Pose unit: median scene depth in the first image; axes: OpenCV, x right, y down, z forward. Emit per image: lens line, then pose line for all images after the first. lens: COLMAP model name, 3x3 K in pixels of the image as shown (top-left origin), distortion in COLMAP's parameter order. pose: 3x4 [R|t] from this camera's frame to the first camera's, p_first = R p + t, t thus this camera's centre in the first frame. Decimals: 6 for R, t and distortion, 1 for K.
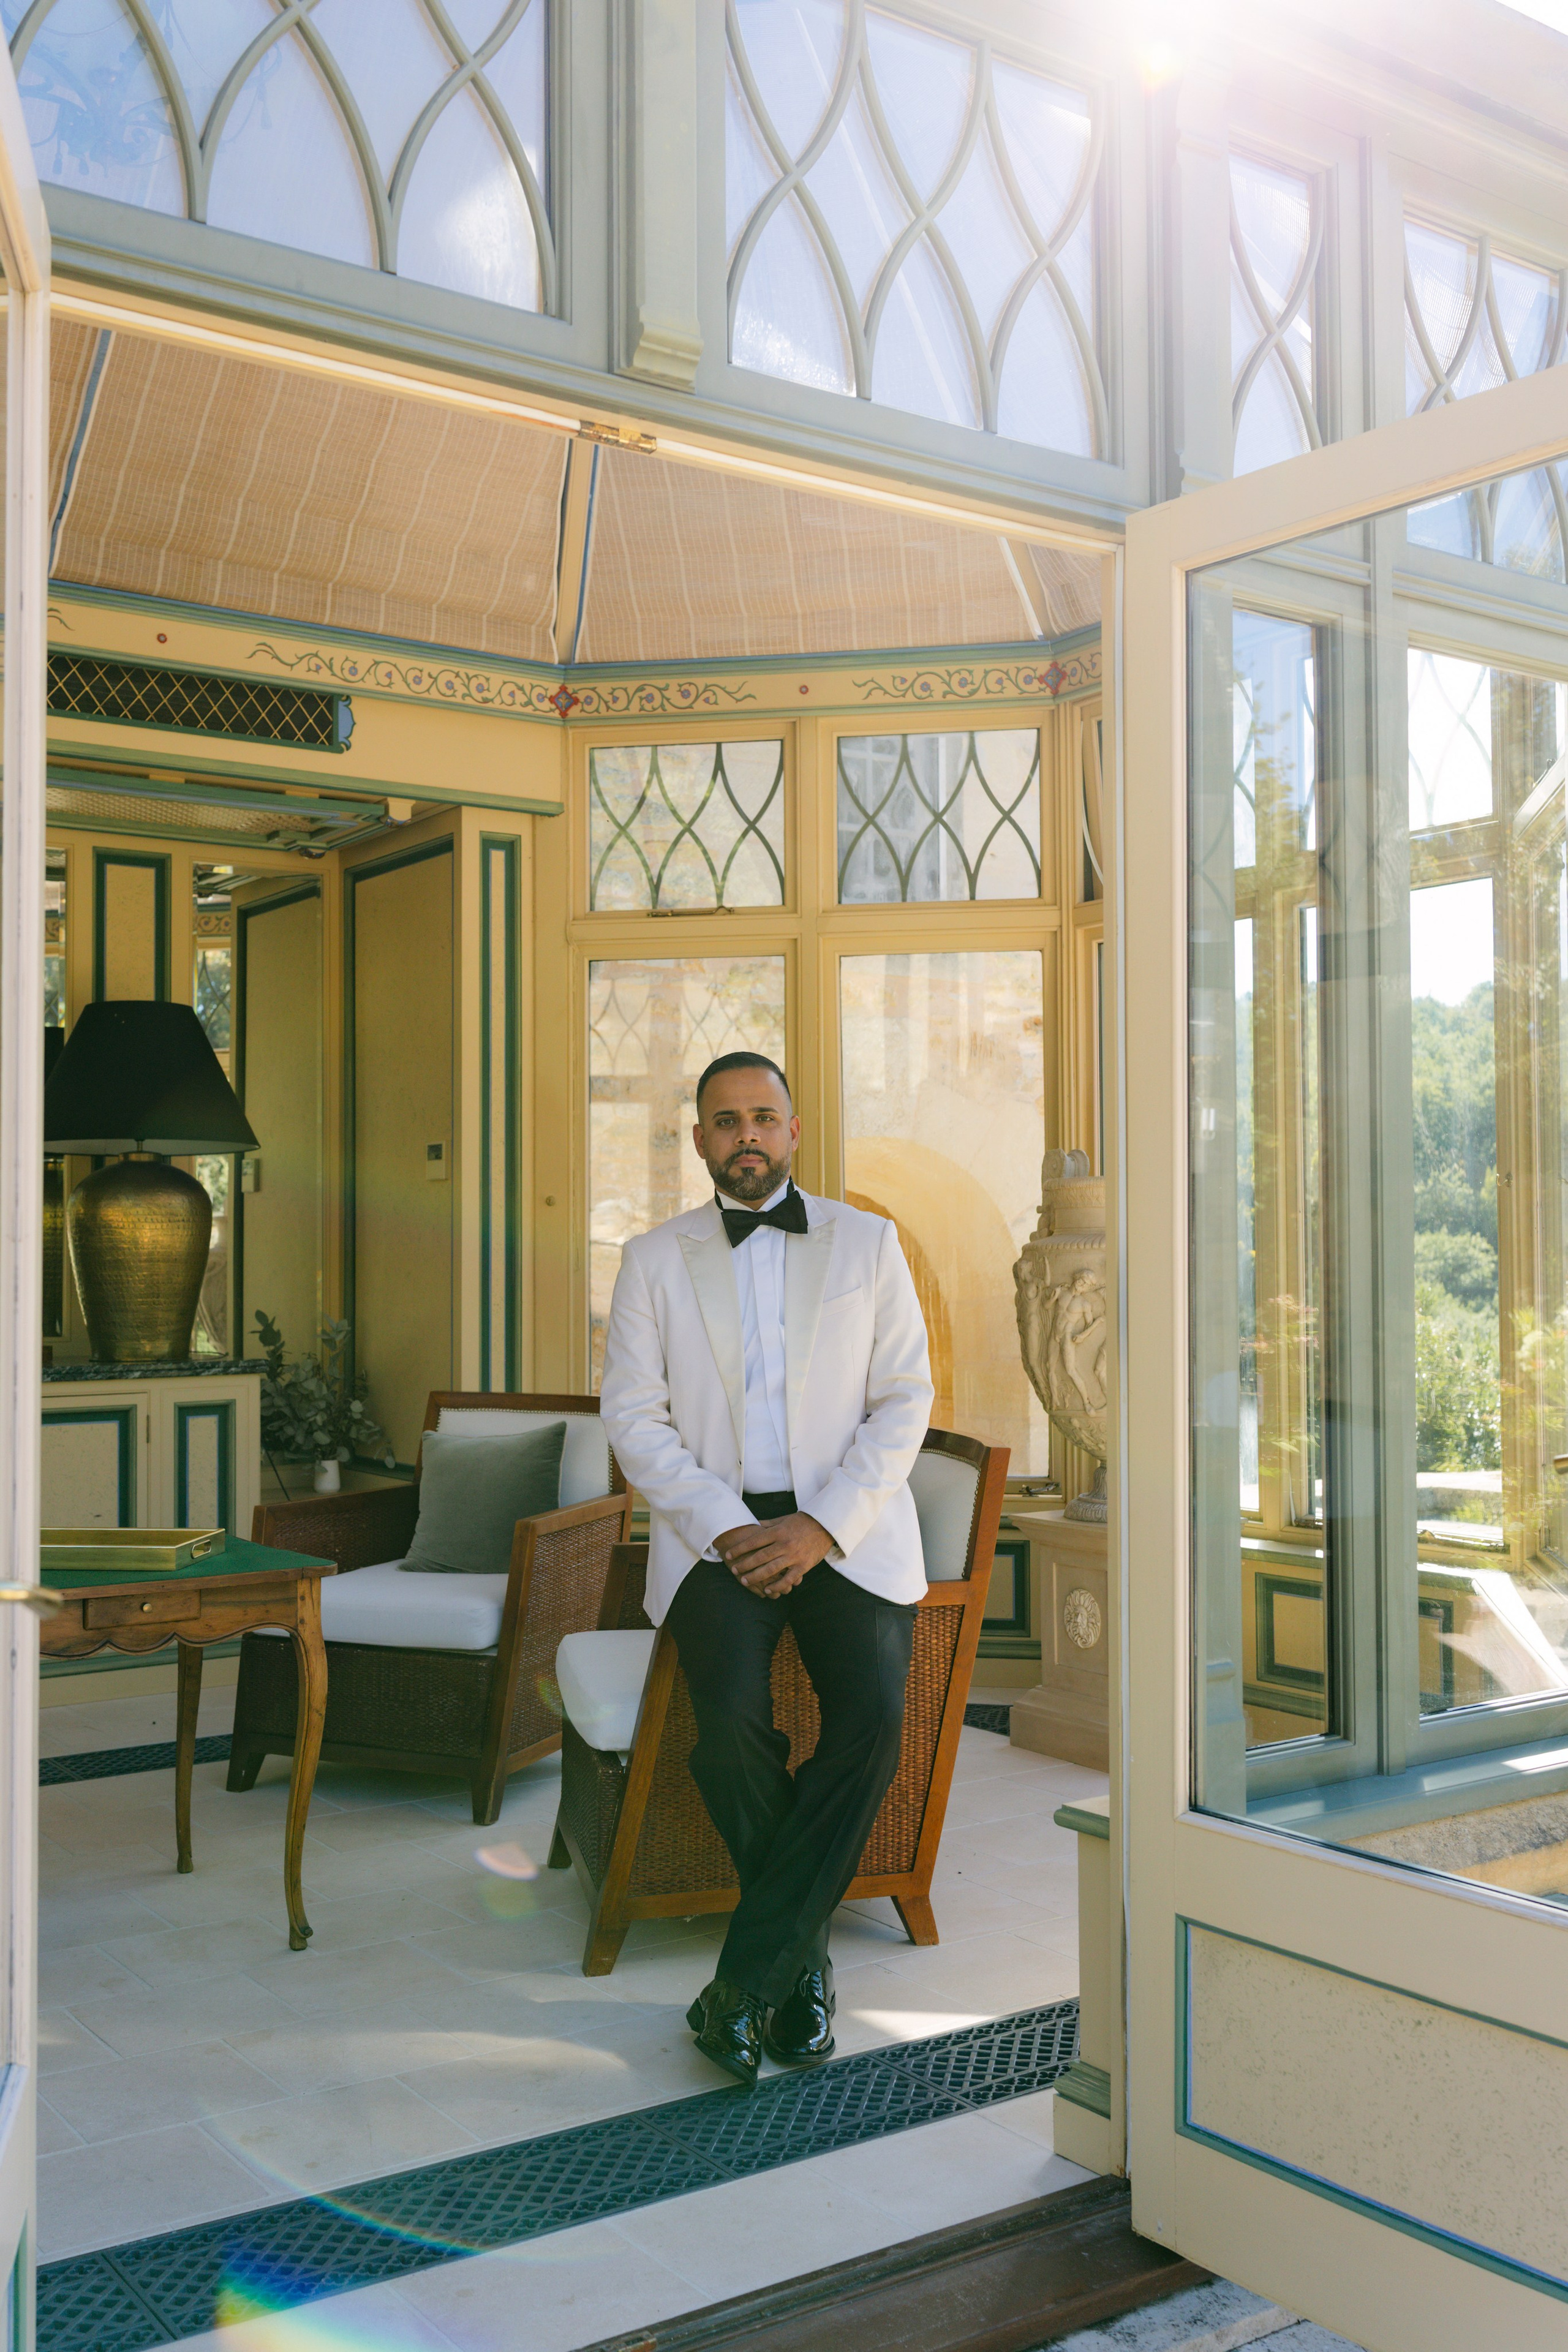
lens RADIAL K [[2316.6, 0, 784.0], [0, 2316.6, 1176.0], [0, 0, 1]] dist [0.005898, -0.002595]
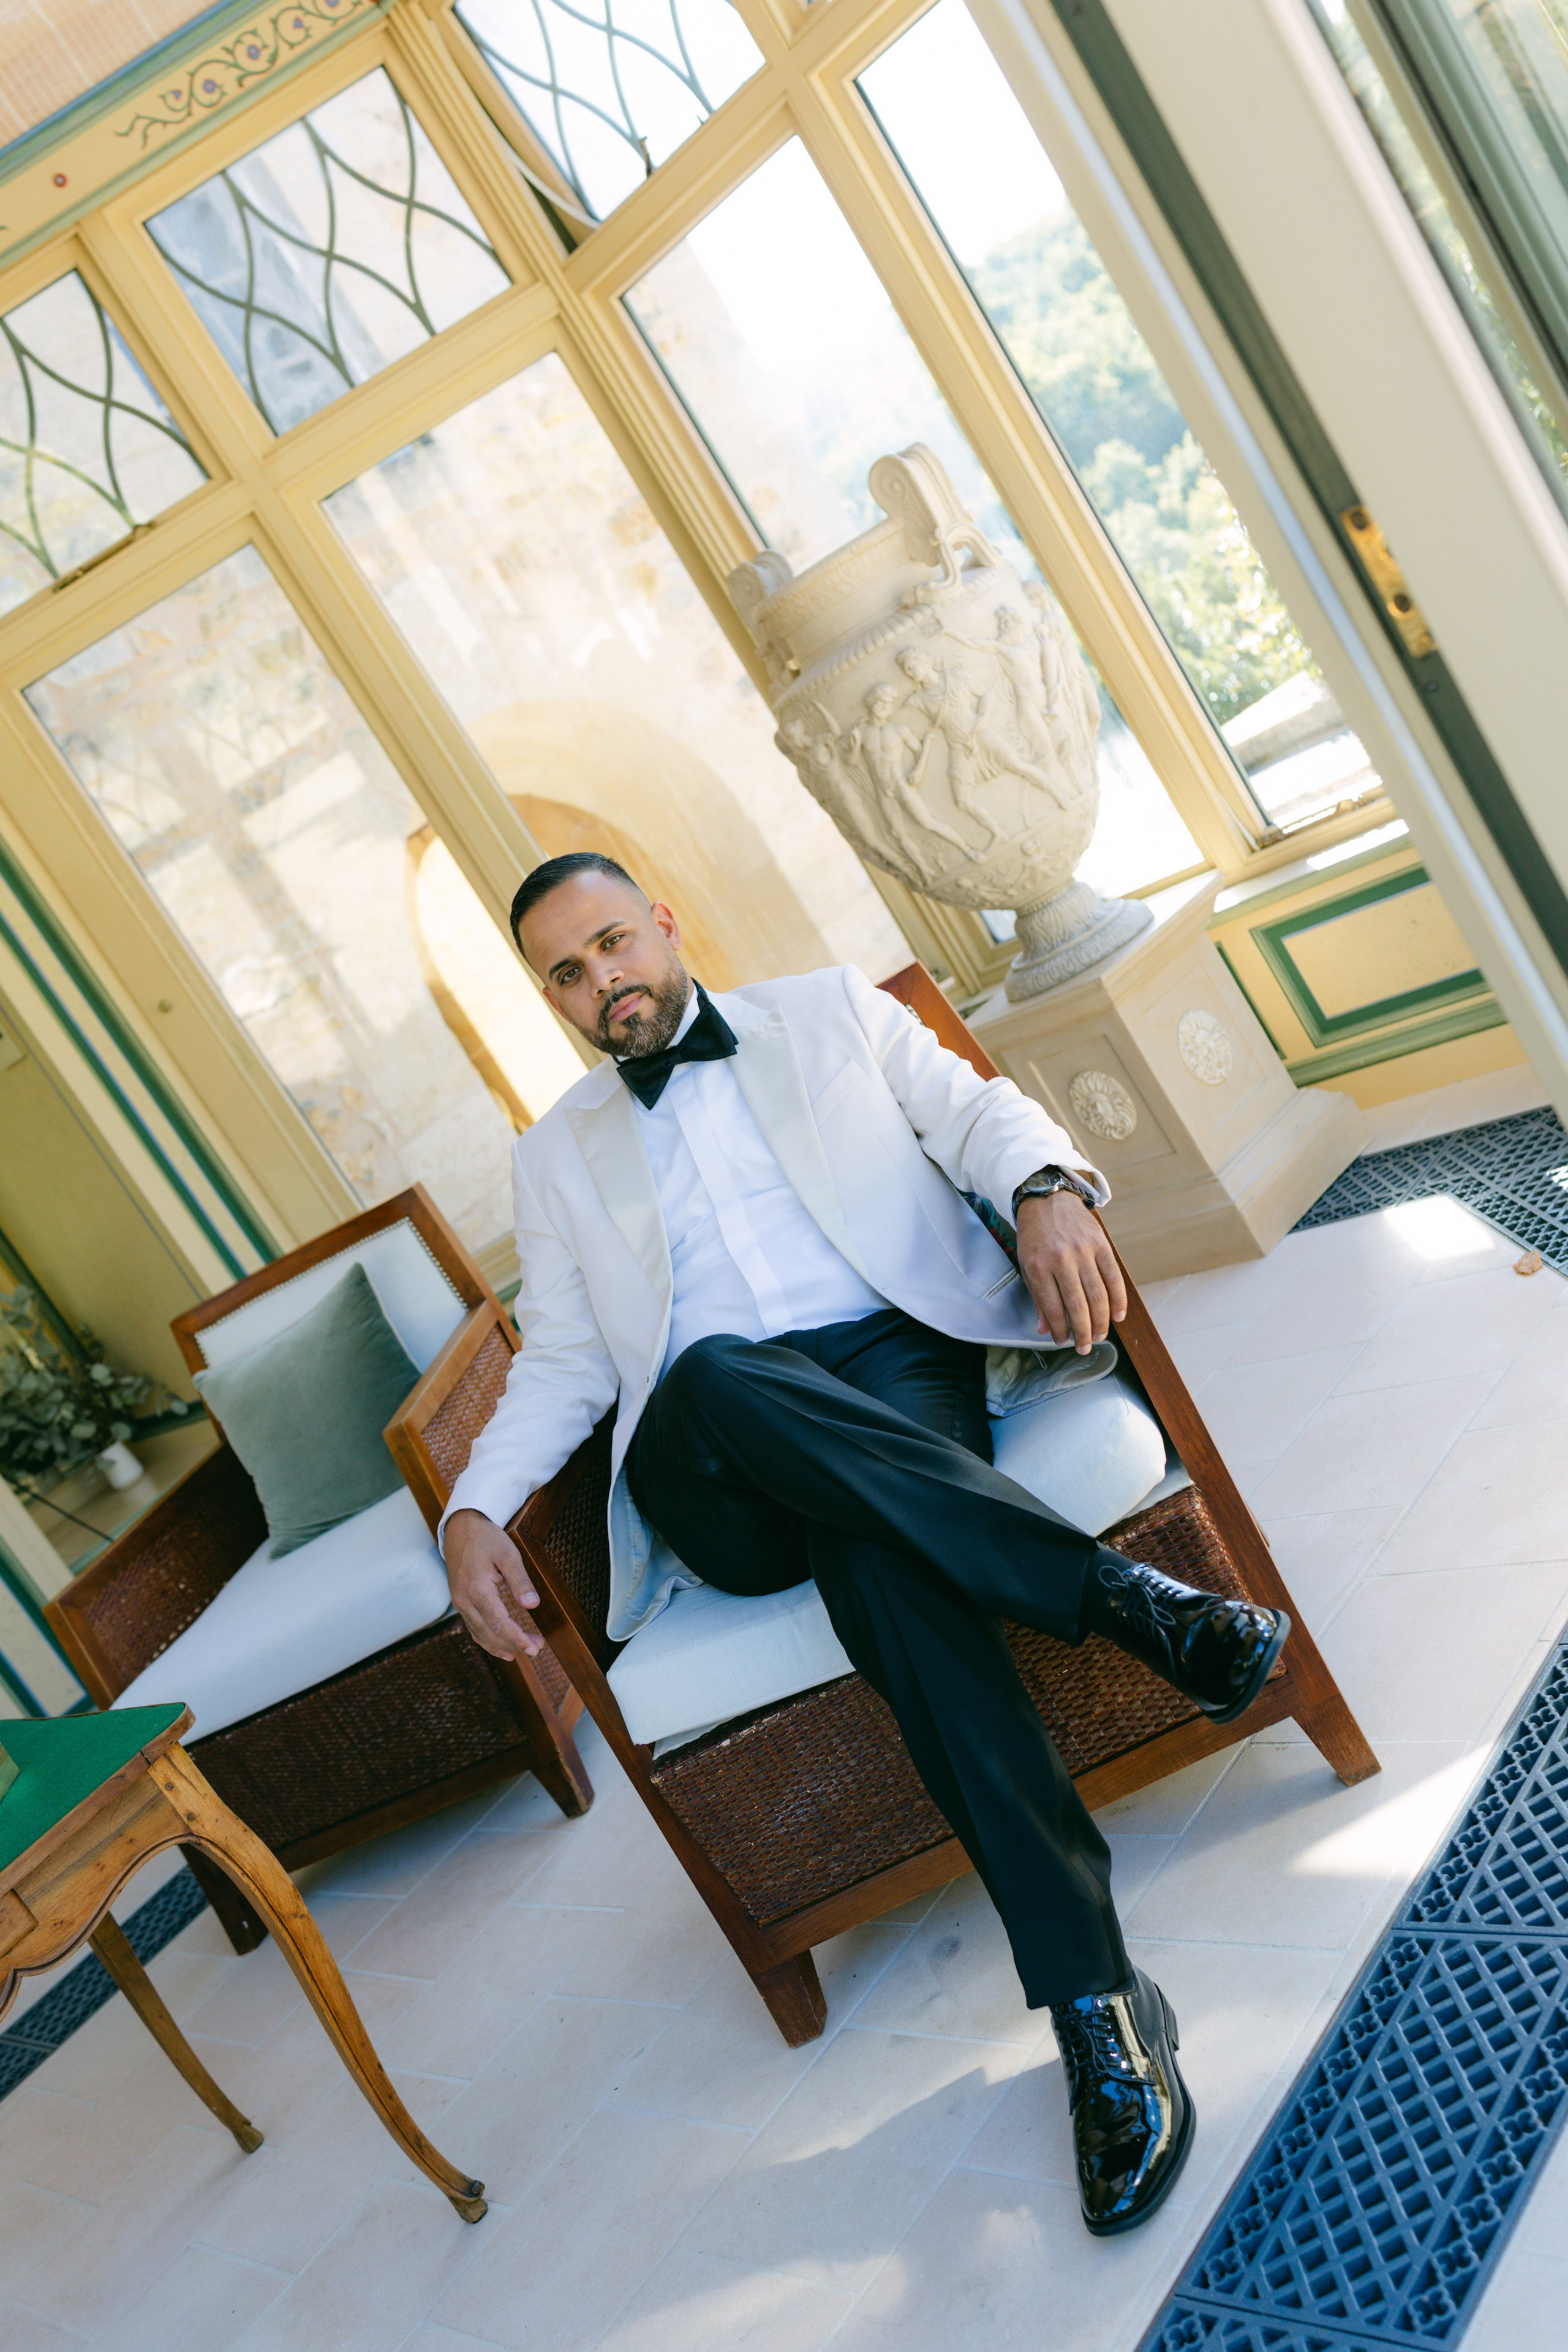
lens RADIAL K [[2245.6, 0, 784.0], [0, 2245.6, 1176.0], [0, 0, 1]] dist [0.009321, -0.040386]
pose [[0.840497, -0.535866, 0.080071, -0.022589], [0.510733, 0.832916, 0.213079, 0.004197], [-0.180874, -0.138198, 0.973748, 0.273058]]
